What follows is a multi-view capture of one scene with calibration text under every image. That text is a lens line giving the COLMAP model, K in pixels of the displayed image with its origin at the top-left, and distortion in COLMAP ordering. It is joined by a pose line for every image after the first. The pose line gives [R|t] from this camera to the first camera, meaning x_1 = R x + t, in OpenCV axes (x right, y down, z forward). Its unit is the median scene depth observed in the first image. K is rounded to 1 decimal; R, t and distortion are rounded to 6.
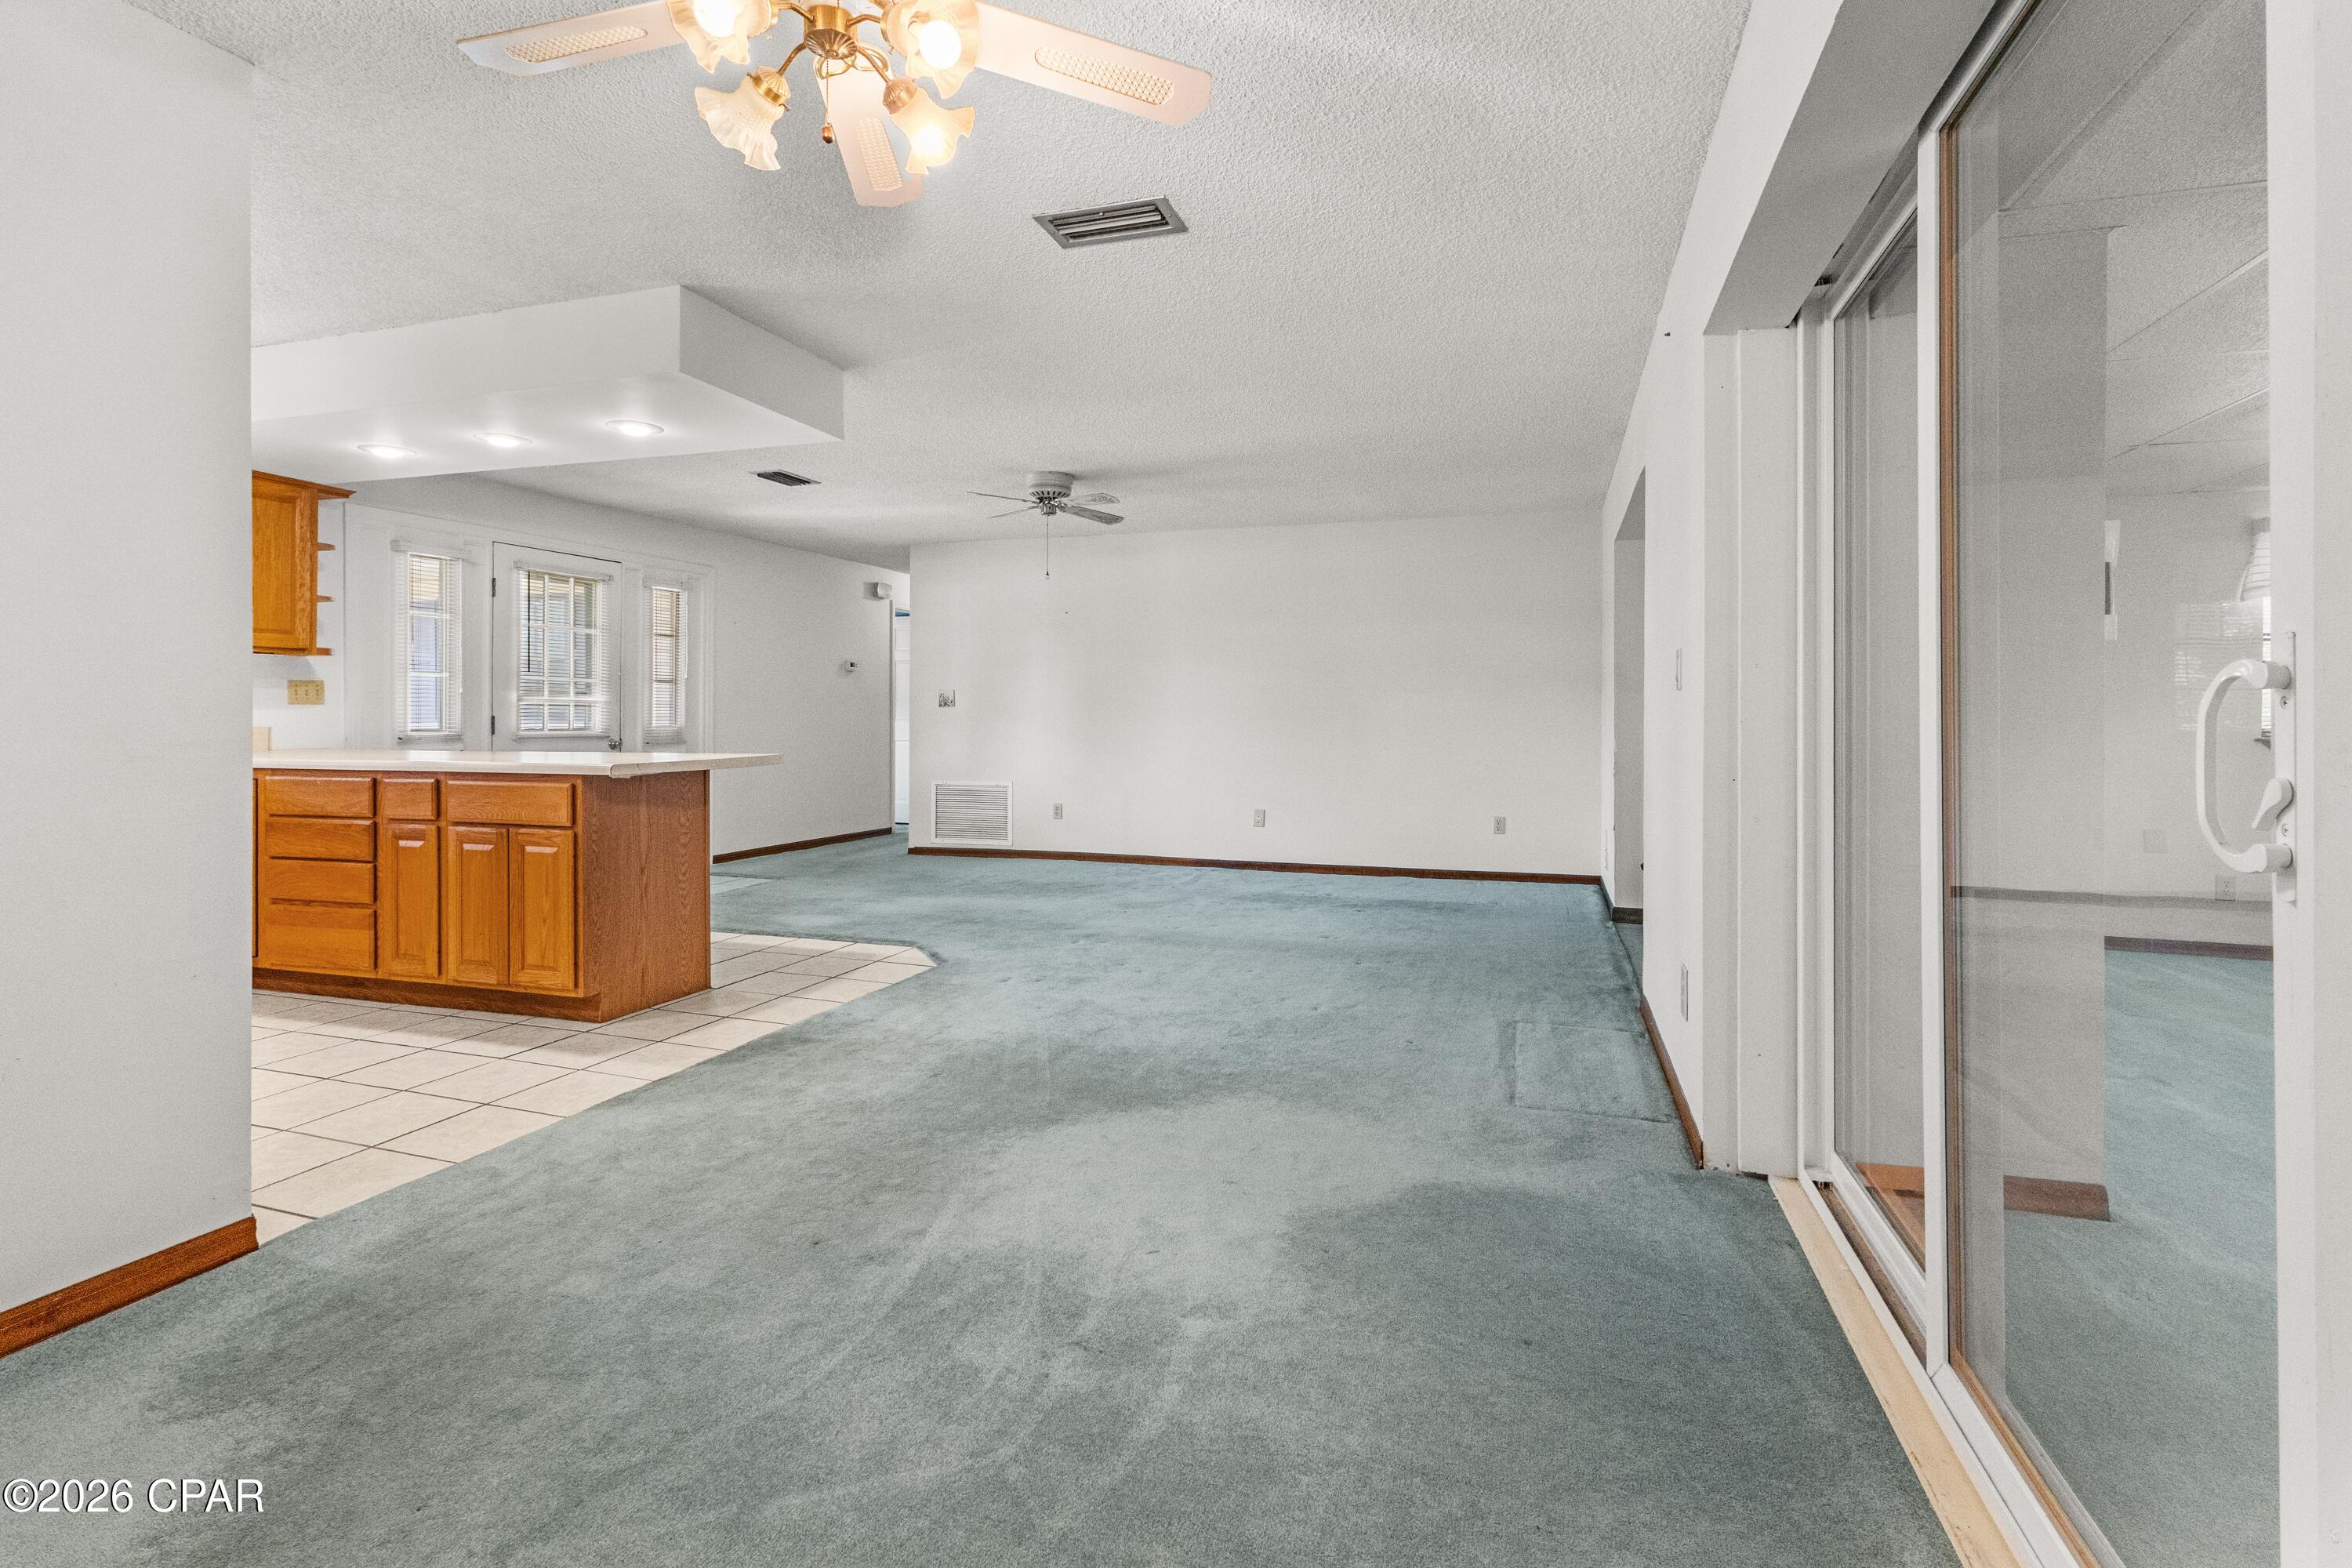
lens RADIAL K [[1126.3, 0, 1177.3], [0, 1126.3, 717.6], [0, 0, 1]] dist [-0.000406, -0.000183]
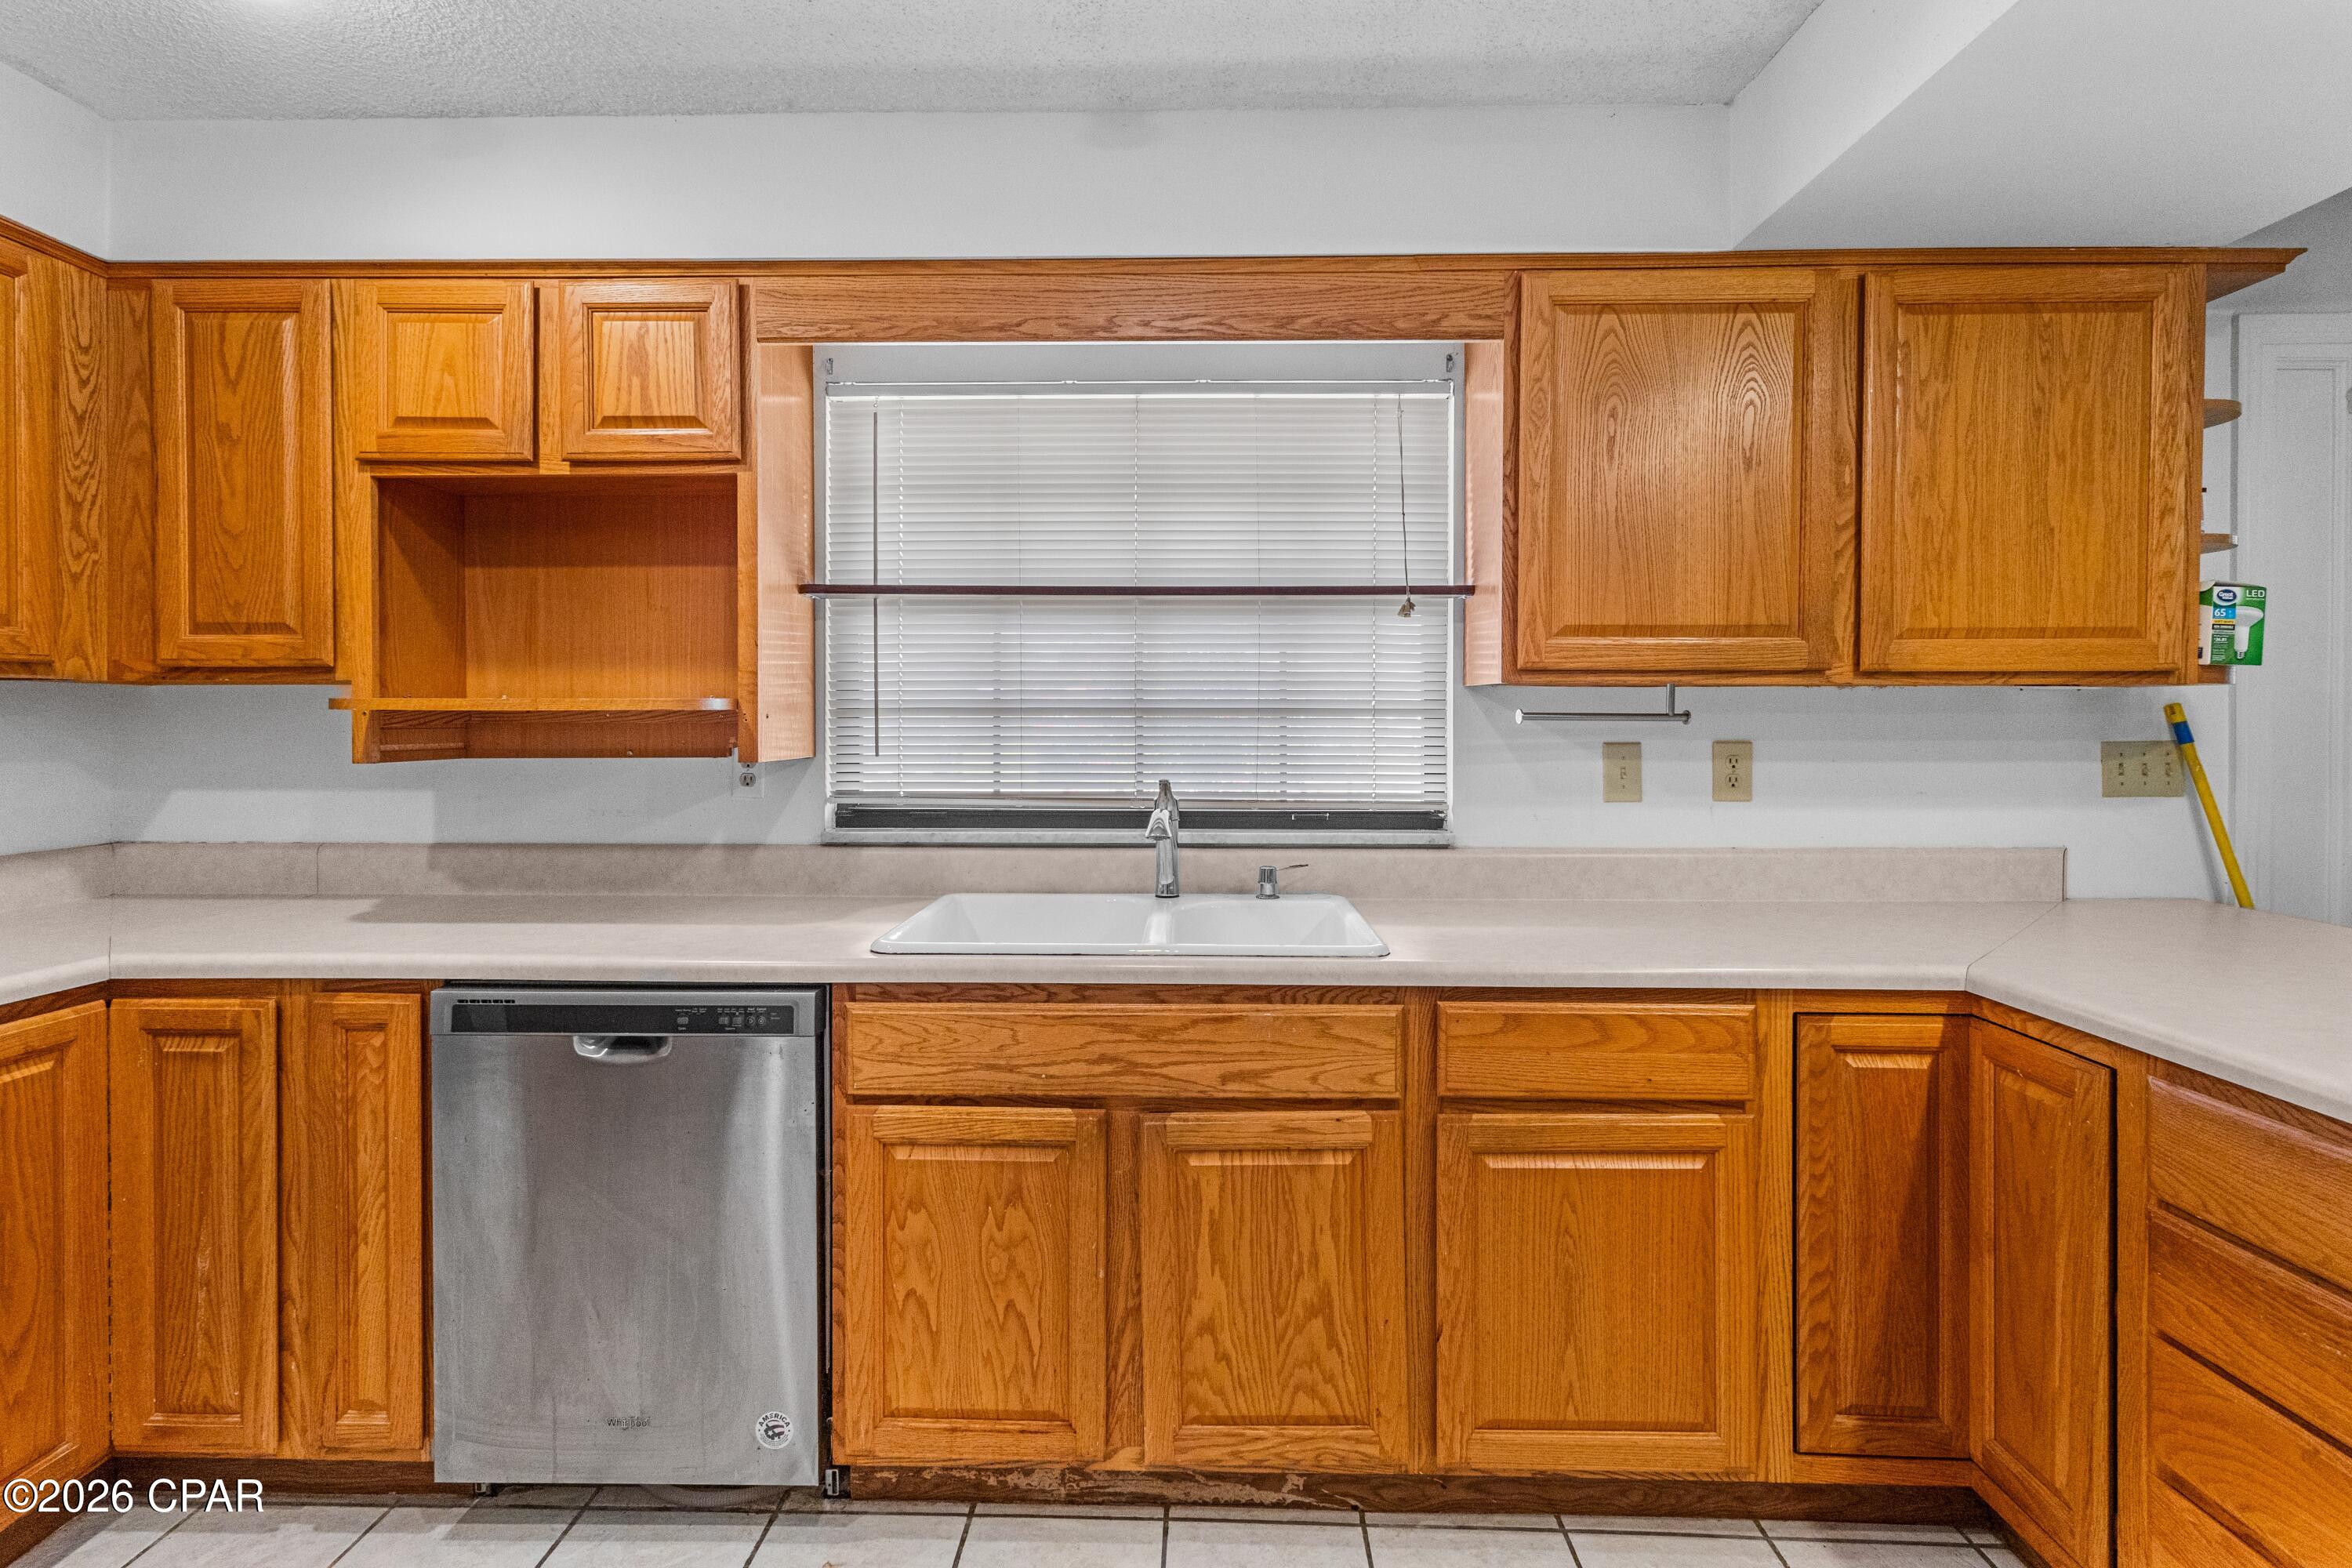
lens RADIAL K [[1094.1, 0, 1172.6], [0, 1094.1, 735.4], [0, 0, 1]] dist [0.001020, 0.000168]
pose [[0.288417, 0.007819, -0.957473, -0.505717], [-0.001615, 0.999969, 0.007679, -0.040796], [0.957504, -0.000669, 0.288421, 0.549699]]
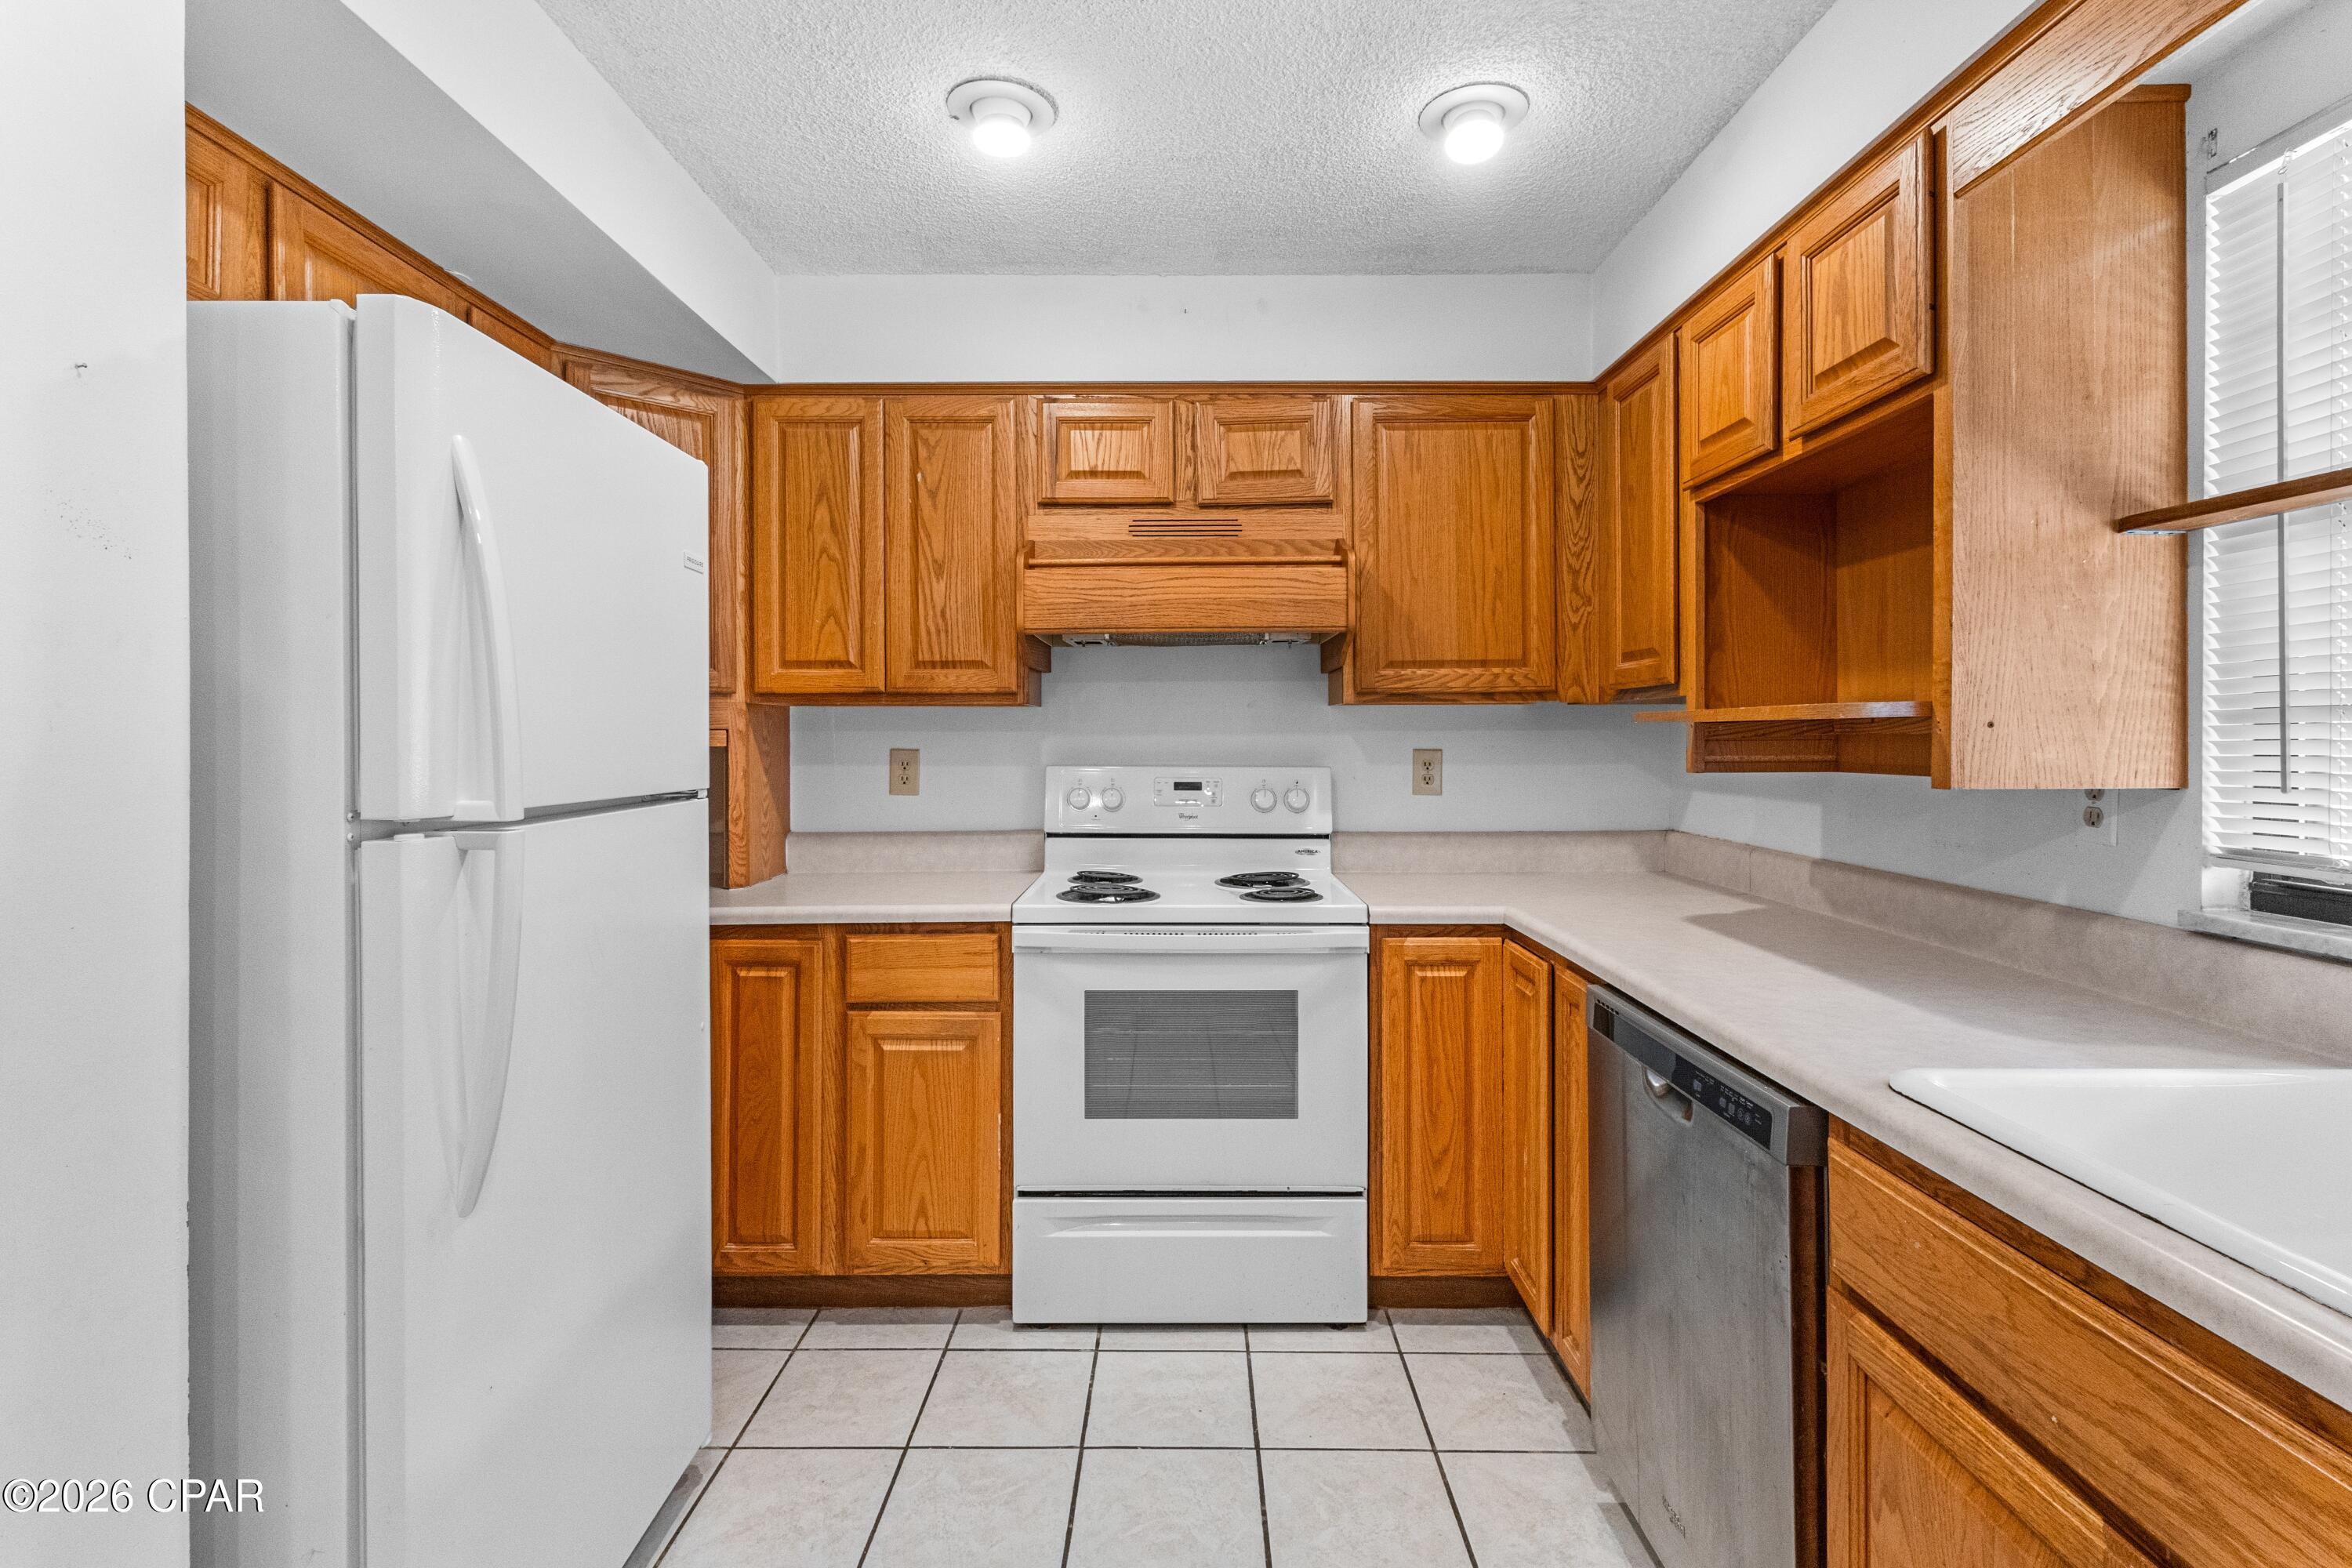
lens RADIAL K [[1094.2, 0, 1175.2], [0, 1094.2, 744.5], [0, 0, 1]] dist [-0.000015, -0.000371]
pose [[-0.952046, 0.002055, -0.305949, -0.653984], [-0.000891, 0.999955, 0.009490, -0.041955], [0.305955, 0.009308, -0.952001, 0.731586]]
